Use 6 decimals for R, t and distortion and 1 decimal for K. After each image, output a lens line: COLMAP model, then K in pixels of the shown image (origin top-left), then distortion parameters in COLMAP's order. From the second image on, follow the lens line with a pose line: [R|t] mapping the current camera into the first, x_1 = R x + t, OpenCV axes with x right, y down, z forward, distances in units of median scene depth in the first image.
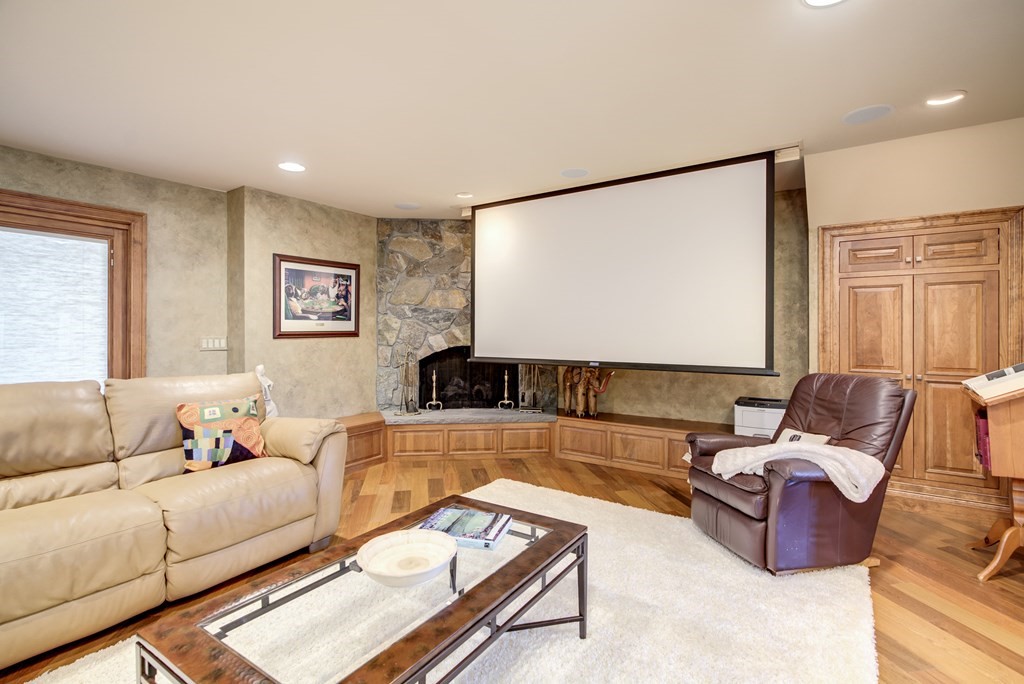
lens RADIAL K [[479.6, 0, 533.4], [0, 479.6, 329.9], [0, 0, 1]] dist [0.000090, -0.000659]
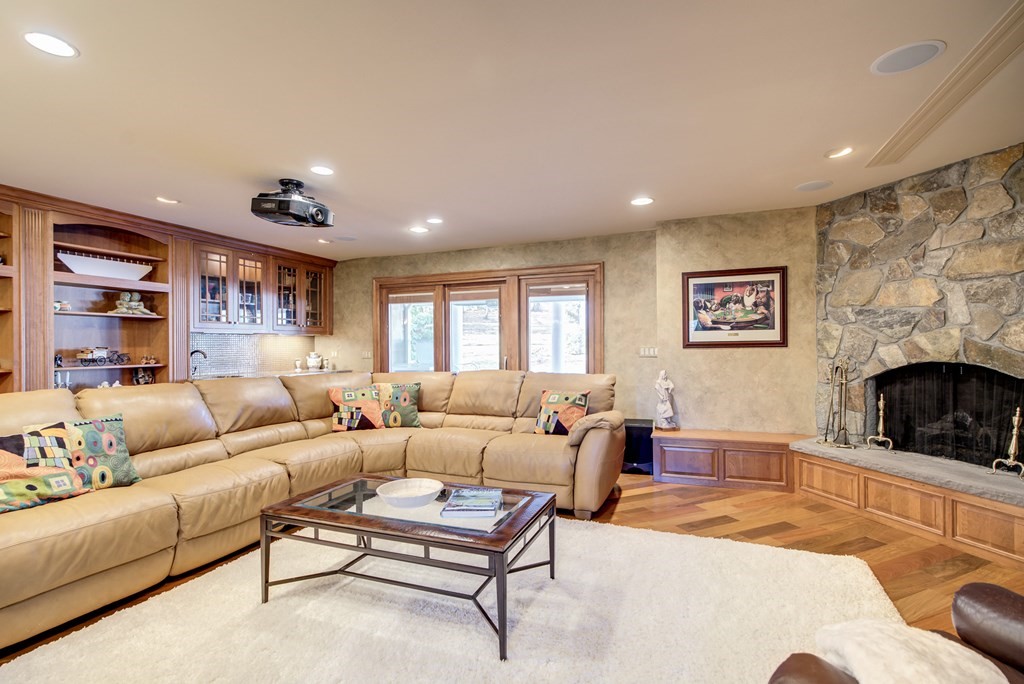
lens RADIAL K [[479.6, 0, 509.2], [0, 479.6, 343.0], [0, 0, 1]] dist [0.000090, -0.000659]
pose [[0.197664, -0.001966, -0.980268, 0.428815], [0.011575, 0.999933, 0.000328, 0.000771], [0.980201, -0.011411, 0.197673, 0.333038]]
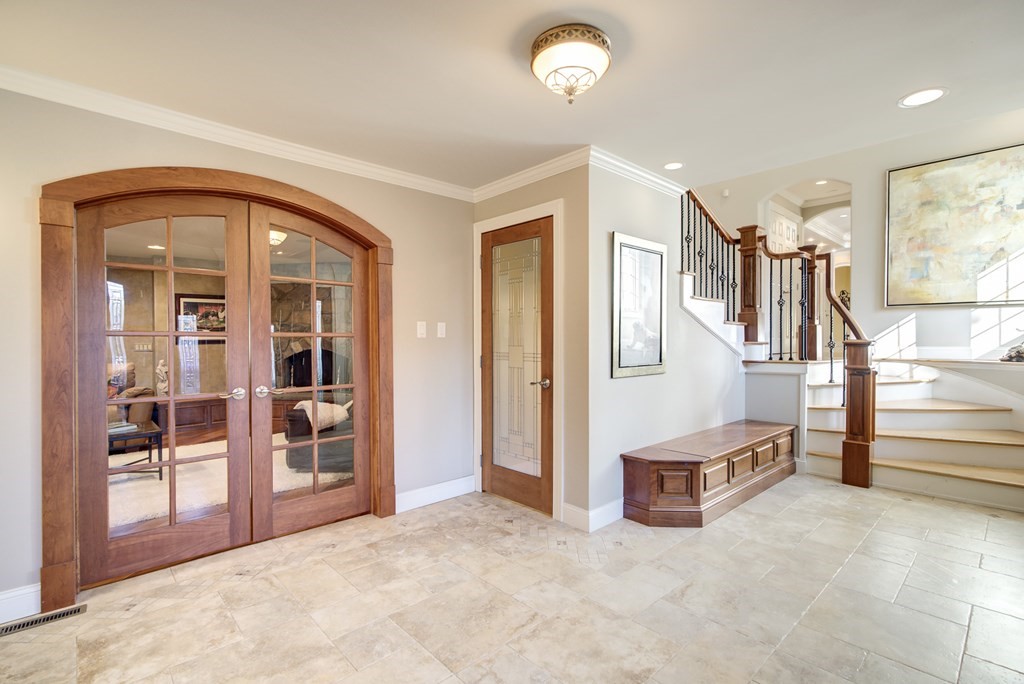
lens RADIAL K [[479.6, 0, 513.0], [0, 479.6, 343.1], [0, 0, 1]] dist [0.000090, -0.000659]
pose [[0.969848, 0.000897, -0.243710, 0.894475], [0.003049, 0.999870, 0.015814, -0.007994], [0.243692, -0.016081, 0.969719, -0.299156]]
